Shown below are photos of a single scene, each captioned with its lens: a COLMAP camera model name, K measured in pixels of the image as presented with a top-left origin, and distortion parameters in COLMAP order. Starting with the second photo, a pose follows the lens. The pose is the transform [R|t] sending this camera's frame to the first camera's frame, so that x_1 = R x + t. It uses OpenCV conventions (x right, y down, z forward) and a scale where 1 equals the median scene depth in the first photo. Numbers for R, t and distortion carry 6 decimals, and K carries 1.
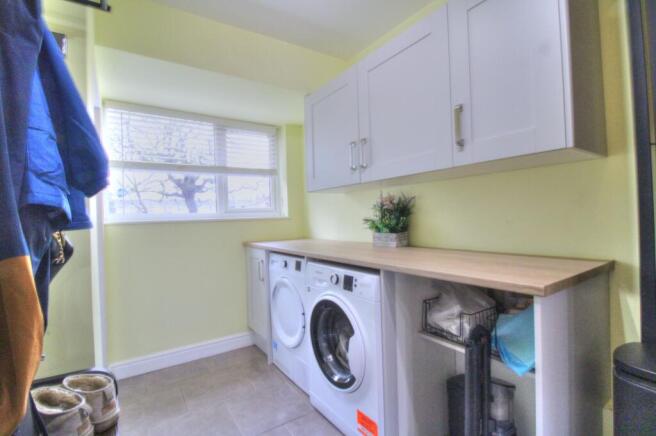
lens RADIAL K [[305.8, 0, 329.2], [0, 305.8, 219.1], [0, 0, 1]] dist [-0.001618, -0.000126]
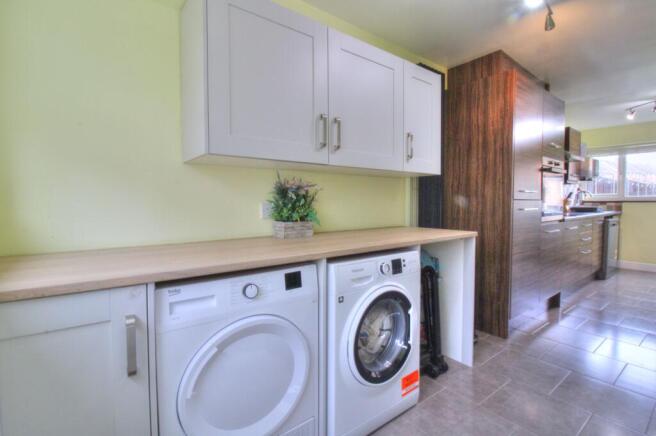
lens RADIAL K [[305.8, 0, 327.2], [0, 305.8, 215.4], [0, 0, 1]] dist [-0.001618, -0.000126]
pose [[-0.085674, -0.010372, 0.996269, -0.773814], [0.000433, 0.999945, 0.010448, 0.019065], [-0.996323, 0.001327, -0.085664, 1.072061]]
